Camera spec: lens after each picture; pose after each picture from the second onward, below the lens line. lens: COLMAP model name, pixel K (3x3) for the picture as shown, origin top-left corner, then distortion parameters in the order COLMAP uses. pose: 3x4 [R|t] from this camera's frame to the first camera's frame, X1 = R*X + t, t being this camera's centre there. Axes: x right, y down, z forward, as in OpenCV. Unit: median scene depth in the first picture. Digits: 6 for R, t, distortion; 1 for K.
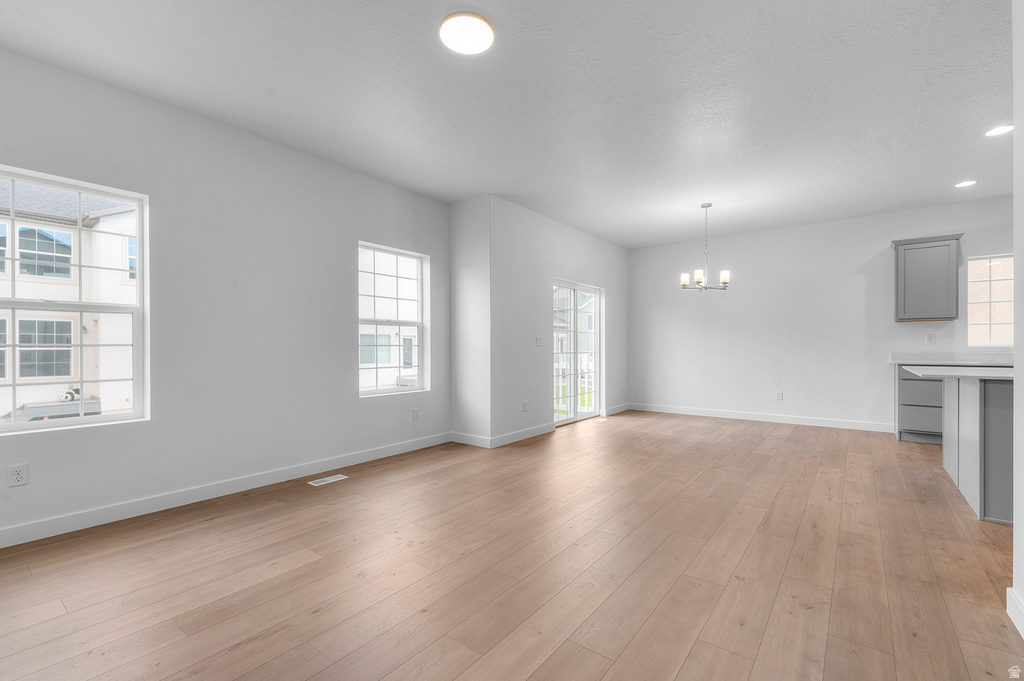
lens RADIAL K [[449.4, 0, 512.0], [0, 449.4, 340.5], [0, 0, 1]] dist [0.001160, 0.000208]
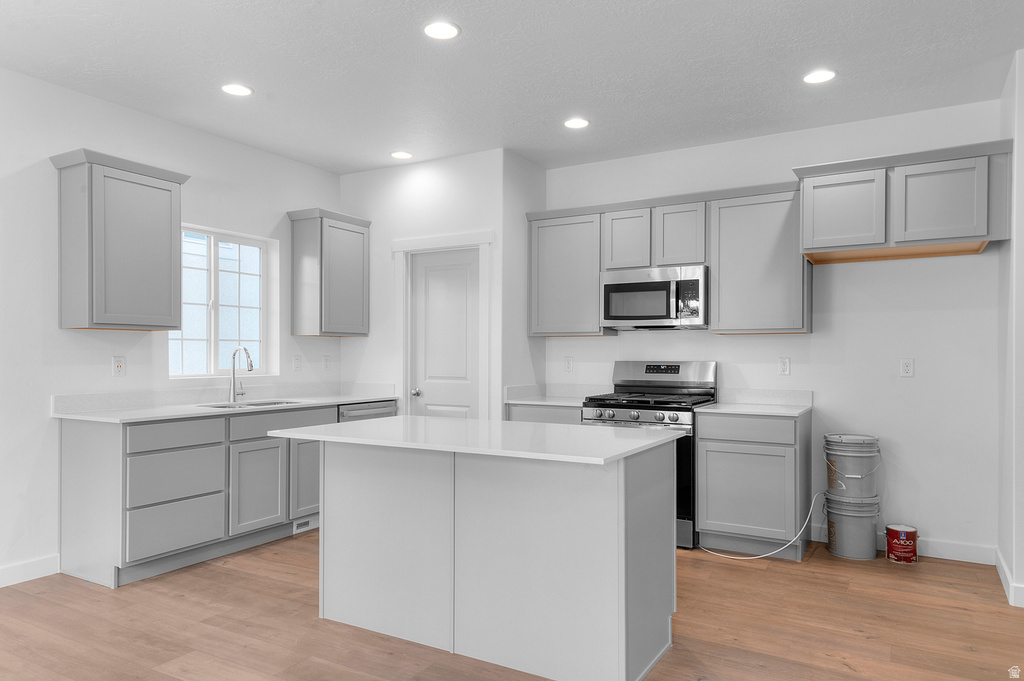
lens RADIAL K [[669.3, 0, 528.0], [0, 669.3, 357.8], [0, 0, 1]] dist [0.004741, 0.002142]
pose [[-0.145733, 0.000273, 0.989324, 0.101644], [-0.007493, 0.999971, -0.001380, -0.012540], [-0.989296, -0.007614, -0.145727, 0.581898]]
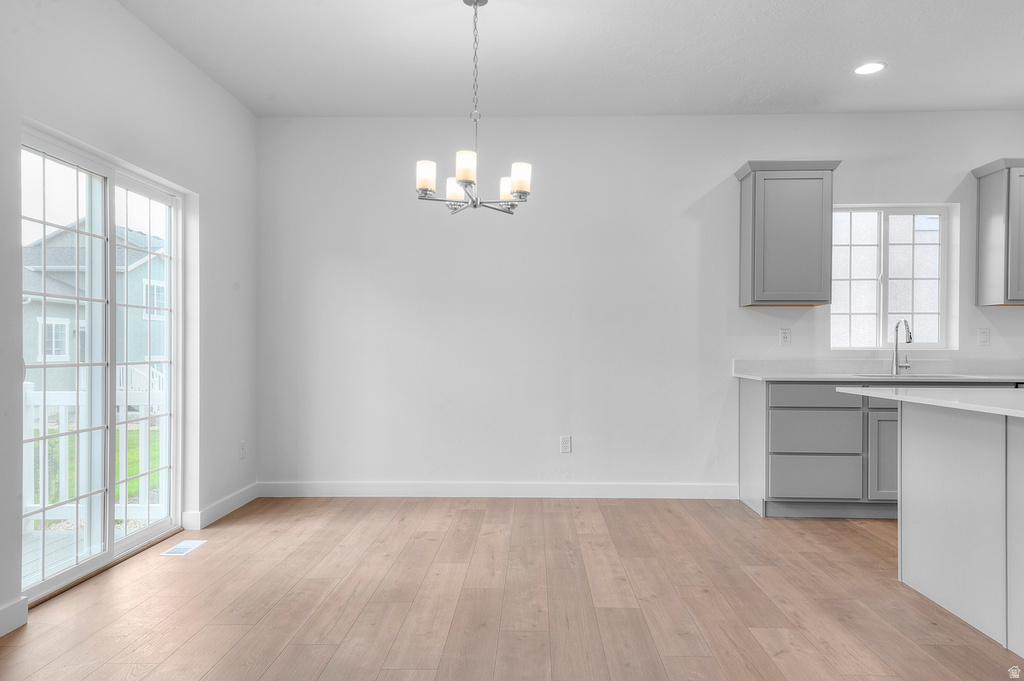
lens RADIAL K [[724.6, 0, 516.3], [0, 724.6, 352.7], [0, 0, 1]] dist [0.036762, -0.000262]
pose [[0.804706, 0.001210, 0.593672, 0.062569], [-0.010531, 0.999870, 0.012236, 0.008974], [-0.593580, -0.016098, 0.804614, 0.386641]]
